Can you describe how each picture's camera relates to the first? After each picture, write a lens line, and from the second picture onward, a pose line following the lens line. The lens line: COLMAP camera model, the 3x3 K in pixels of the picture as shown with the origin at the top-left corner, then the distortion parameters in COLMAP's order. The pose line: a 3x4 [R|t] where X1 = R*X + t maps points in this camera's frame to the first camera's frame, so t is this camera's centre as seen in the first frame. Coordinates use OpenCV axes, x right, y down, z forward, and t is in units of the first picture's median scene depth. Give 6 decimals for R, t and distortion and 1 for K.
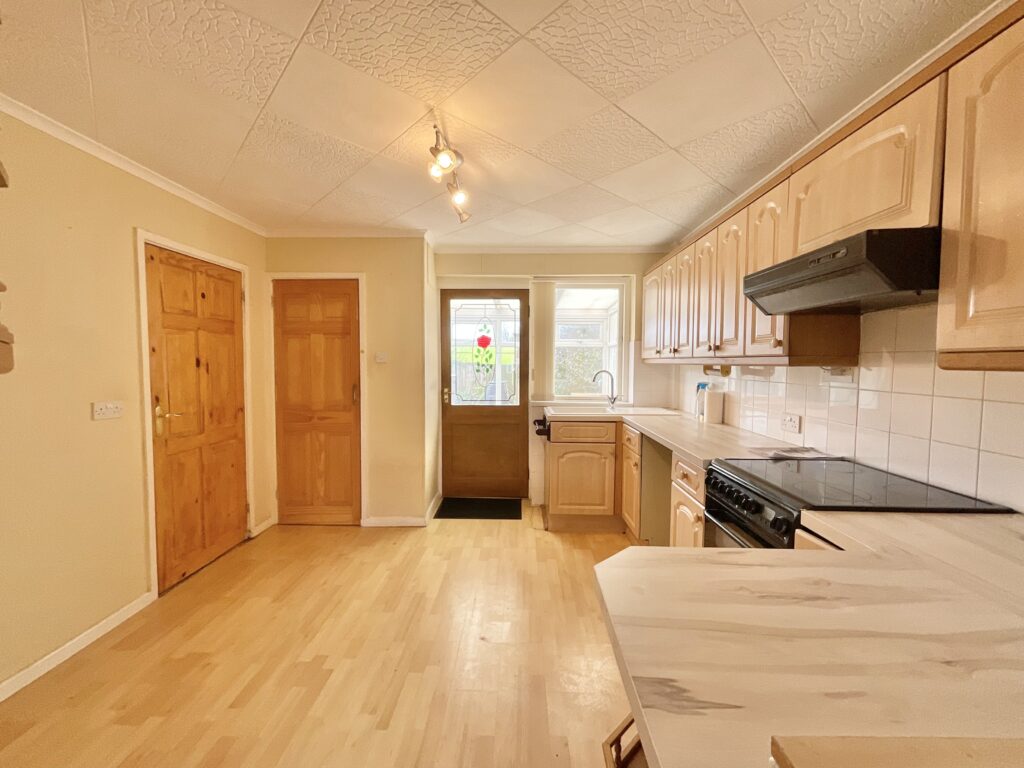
lens RADIAL K [[421.3, 0, 510.1], [0, 421.3, 384.9], [0, 0, 1]] dist [0.008894, -0.000056]
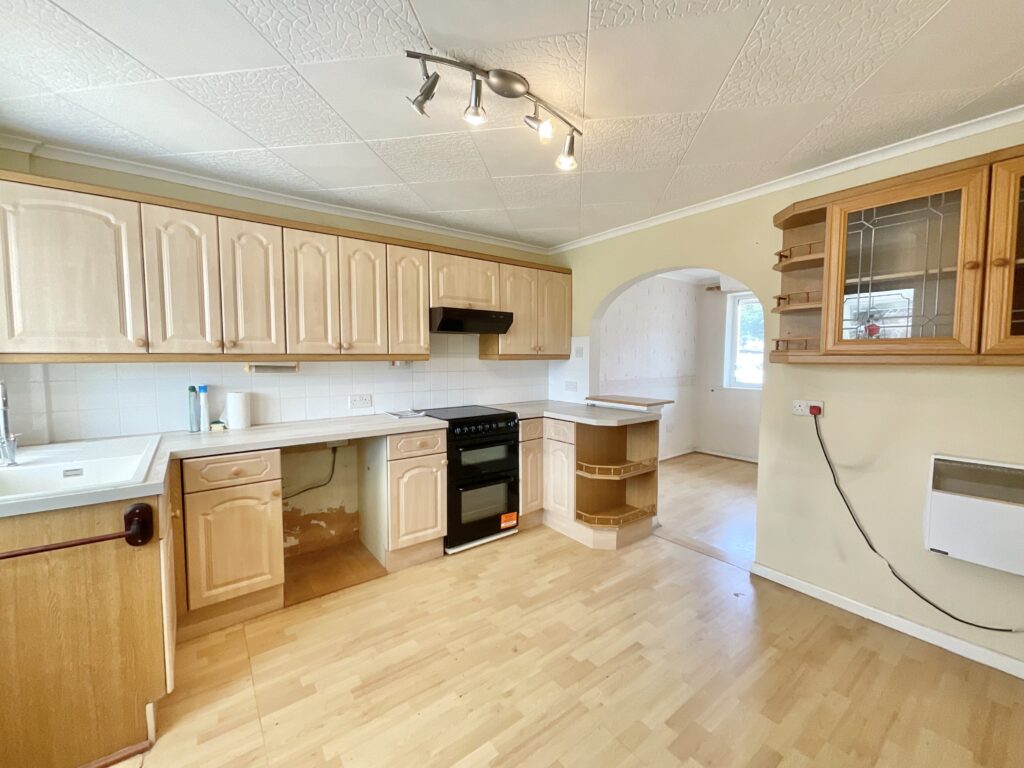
lens RADIAL K [[421.3, 0, 511.7], [0, 421.3, 385.9], [0, 0, 1]] dist [0.008894, -0.000056]
pose [[-0.629429, -0.061003, 0.774660, -0.458273], [0.037871, 0.993321, 0.108993, -0.059515], [-0.776134, 0.097940, -0.622915, 0.925016]]
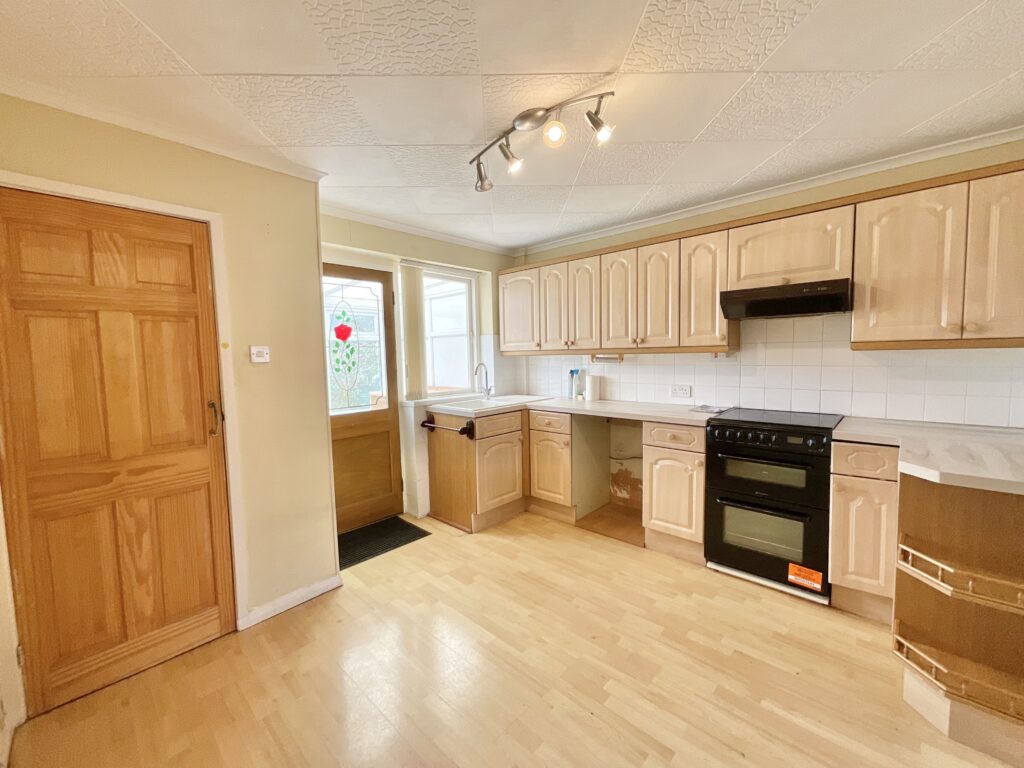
lens RADIAL K [[421.3, 0, 511.1], [0, 421.3, 385.3], [0, 0, 1]] dist [0.008894, -0.000056]
pose [[0.660432, -0.075571, 0.747074, -0.525418], [0.064999, 0.996942, 0.043385, -0.021813], [-0.748068, 0.019906, 0.663324, 0.289280]]
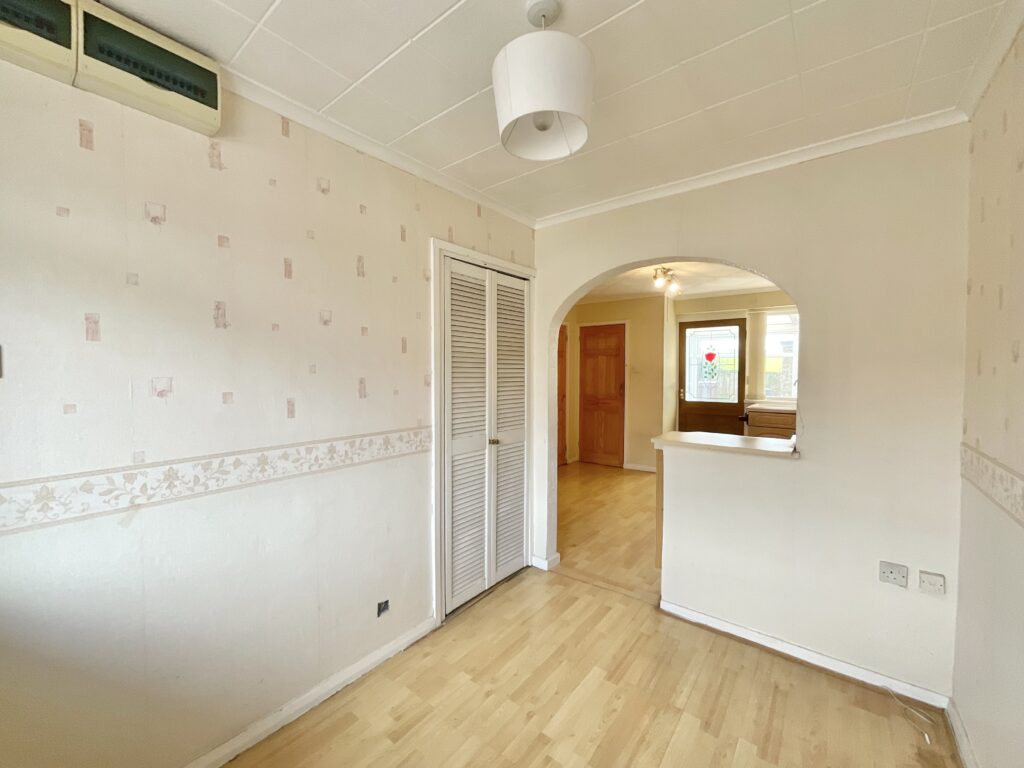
lens RADIAL K [[421.3, 0, 508.0], [0, 421.3, 384.5], [0, 0, 1]] dist [0.008894, -0.000056]
pose [[0.806139, 0.015426, -0.591525, 0.273183], [-0.027274, 0.999566, -0.011102, 0.030185], [0.591097, 0.025083, 0.806210, -0.652940]]
